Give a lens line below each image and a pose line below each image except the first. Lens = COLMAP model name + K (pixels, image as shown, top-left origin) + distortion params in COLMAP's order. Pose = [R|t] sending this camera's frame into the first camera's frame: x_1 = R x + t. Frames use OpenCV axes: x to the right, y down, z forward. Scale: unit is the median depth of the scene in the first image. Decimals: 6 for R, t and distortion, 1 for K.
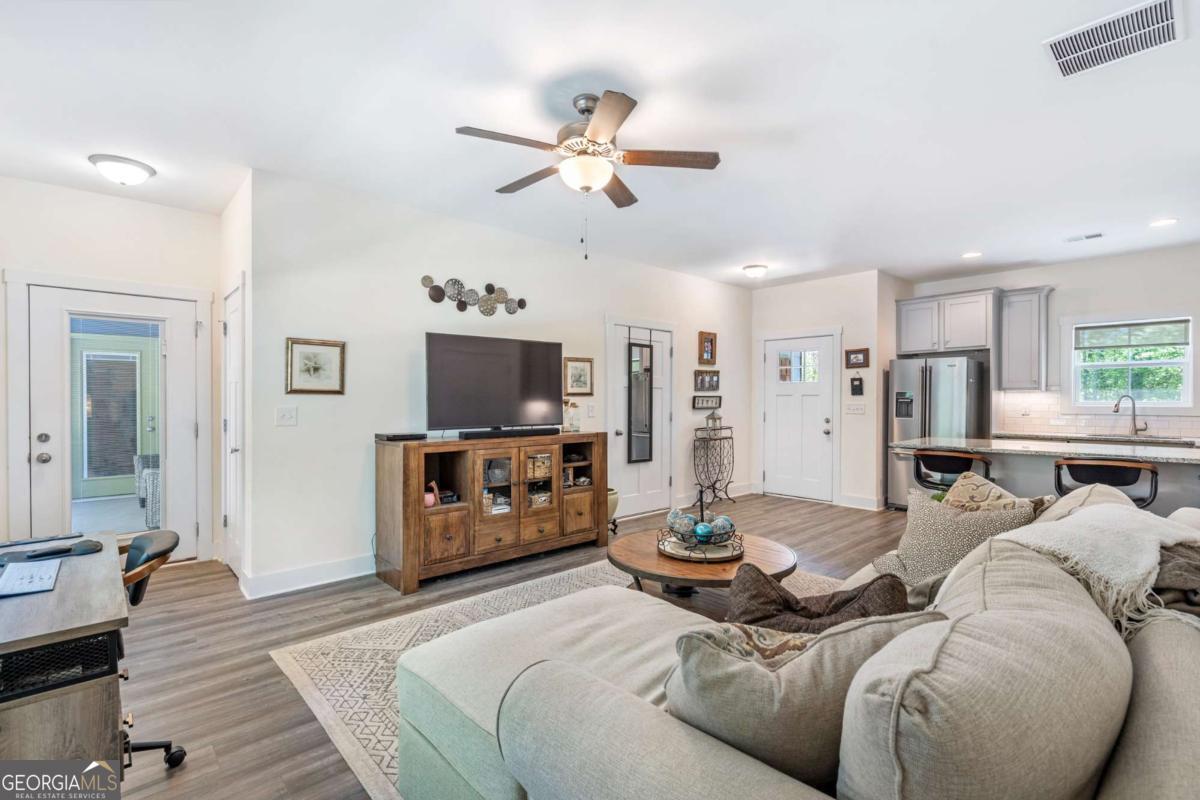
lens RADIAL K [[547.3, 0, 600.0], [0, 547.3, 400.0], [0, 0, 1]] dist [0.001054, 0.000487]
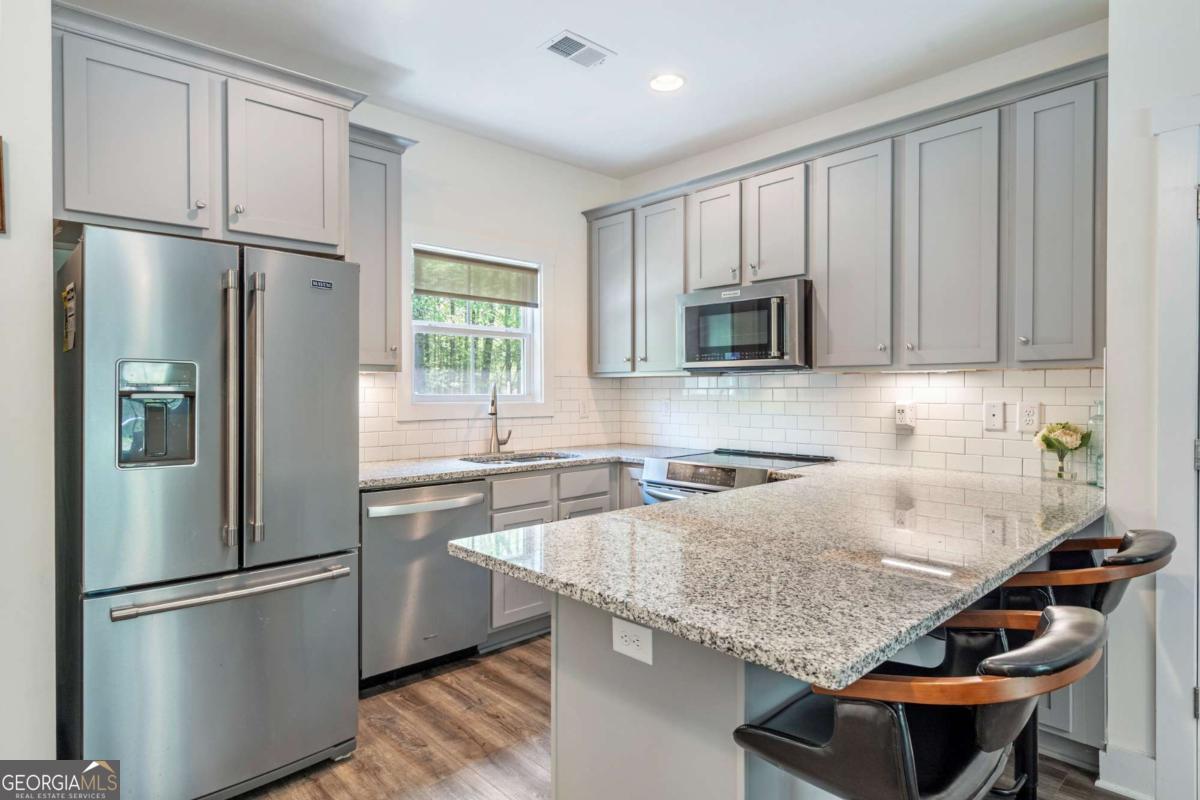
lens RADIAL K [[652.8, 0, 600.6], [0, 652.8, 394.4], [0, 0, 1]] dist [0.000234, 0.000066]
pose [[-0.006347, -0.005756, 0.999963, 0.258475], [0.003994, 0.999975, 0.005781, -0.000928], [-0.999972, 0.004031, -0.006324, 0.813107]]
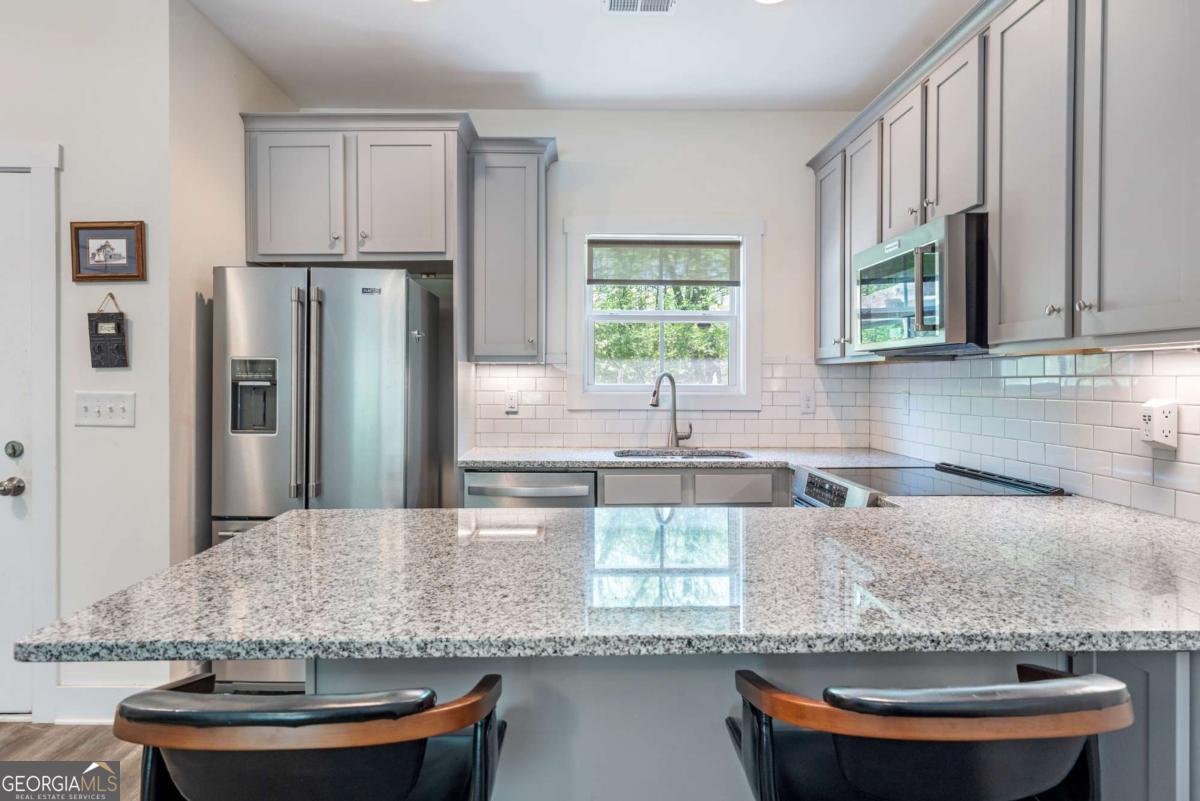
lens RADIAL K [[705.2, 0, 591.0], [0, 705.2, 389.3], [0, 0, 1]] dist [0.006286, 0.001442]
pose [[0.664127, -0.008986, 0.747565, 0.367511], [0.000843, 0.999936, 0.011271, -0.000624], [-0.747619, -0.006855, 0.664093, 0.547517]]
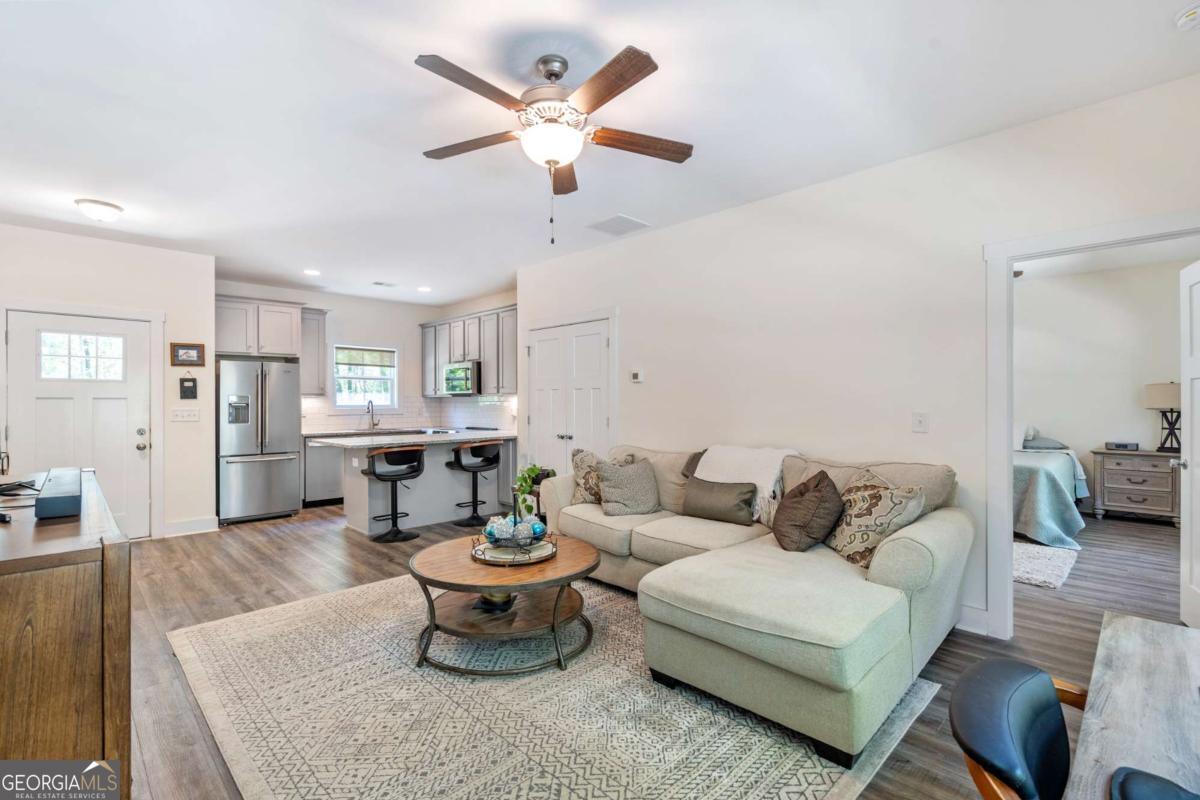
lens RADIAL K [[547.3, 0, 600.0], [0, 547.3, 400.0], [0, 0, 1]] dist [0.001054, 0.000487]
pose [[-0.039586, 0.005242, 0.999202, -0.410676], [0.007615, 0.999959, -0.004944, 0.001764], [-0.999187, 0.007413, -0.039625, 0.429083]]
